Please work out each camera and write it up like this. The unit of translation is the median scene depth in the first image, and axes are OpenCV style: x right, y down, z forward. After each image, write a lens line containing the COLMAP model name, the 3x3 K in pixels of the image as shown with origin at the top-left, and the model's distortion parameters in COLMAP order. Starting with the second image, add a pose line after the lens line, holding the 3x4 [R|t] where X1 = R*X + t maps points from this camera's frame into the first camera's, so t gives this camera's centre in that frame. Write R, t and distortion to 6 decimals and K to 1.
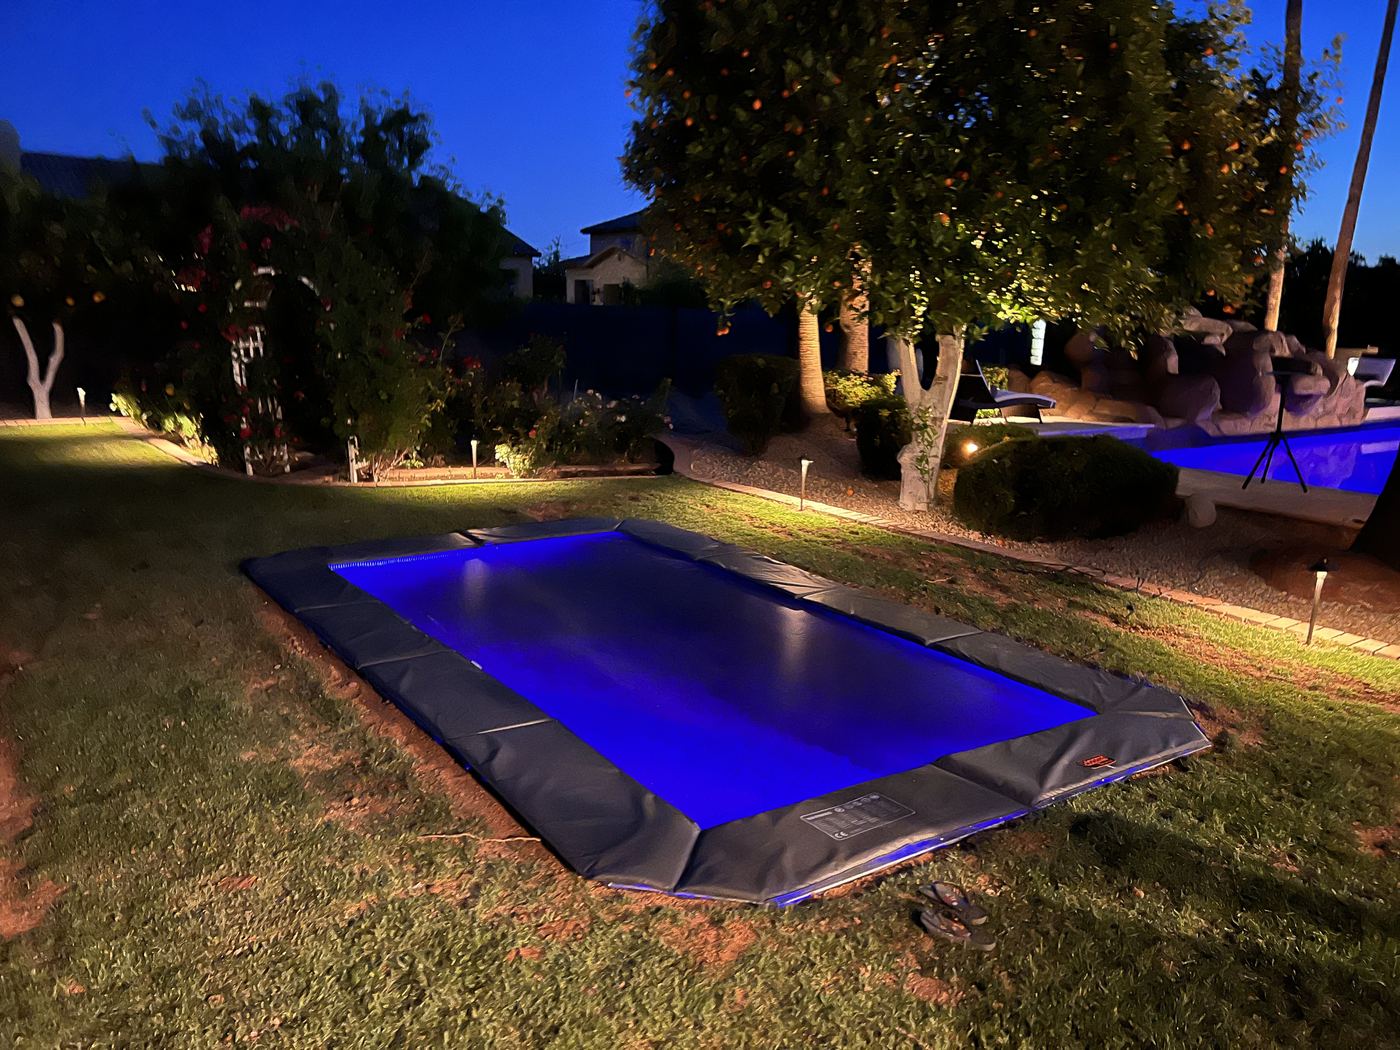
lens RADIAL K [[1054.5, 0, 700.0], [0, 1054.5, 525.0], [0, 0, 1]] dist [0.056773, -0.006522]
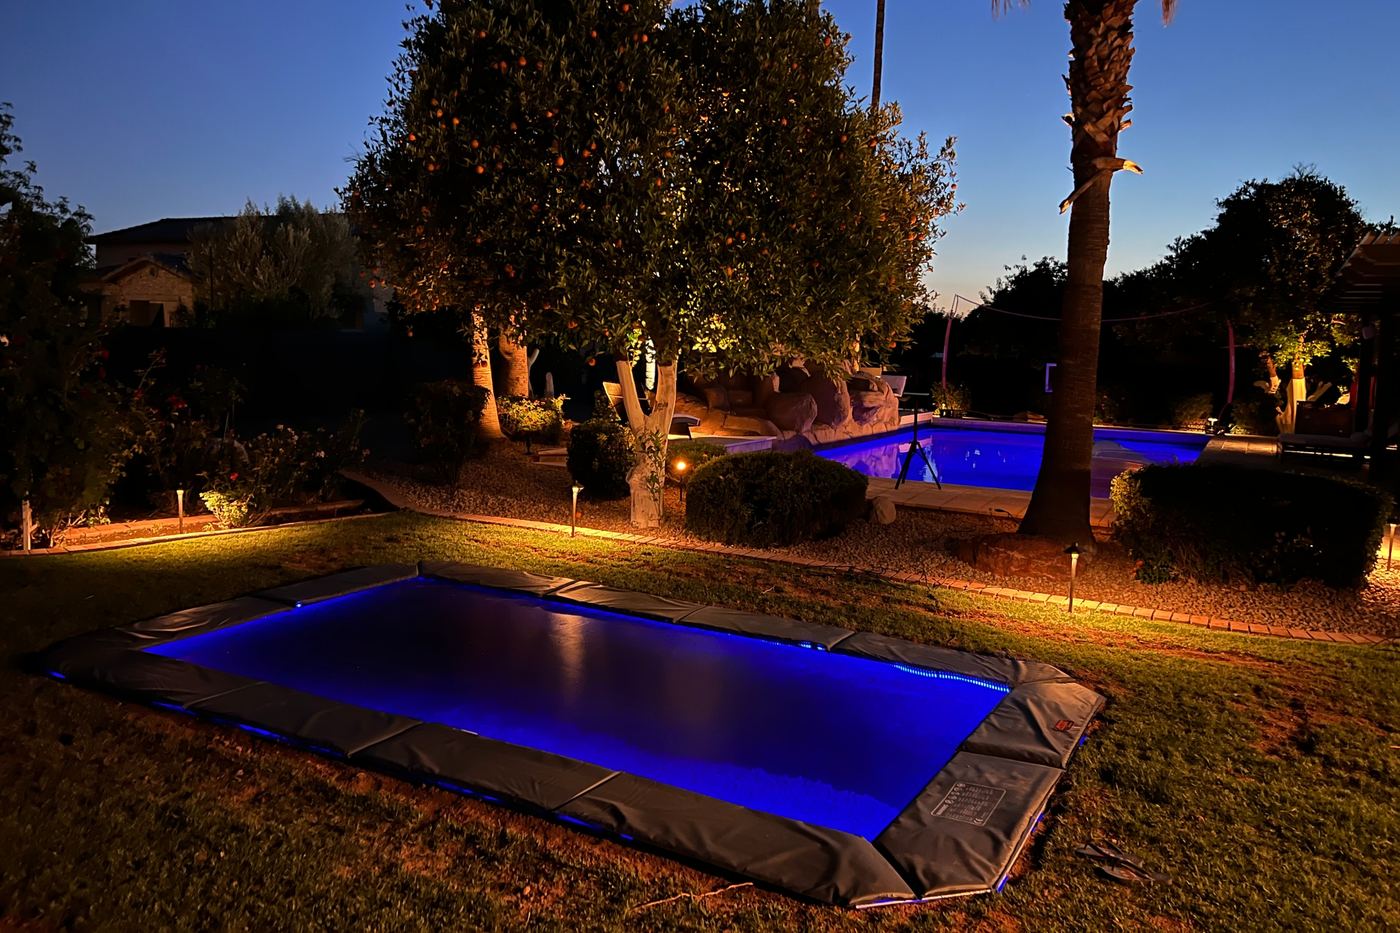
lens RADIAL K [[1046.7, 0, 699.1], [0, 1046.7, 439.0], [0, 0, 1]] dist [0.078406, -0.000437]
pose [[0.906498, -0.042559, 0.420059, -0.188938], [0.081896, 0.993735, -0.076053, -0.017874], [-0.414191, 0.103343, 0.904304, 0.012741]]
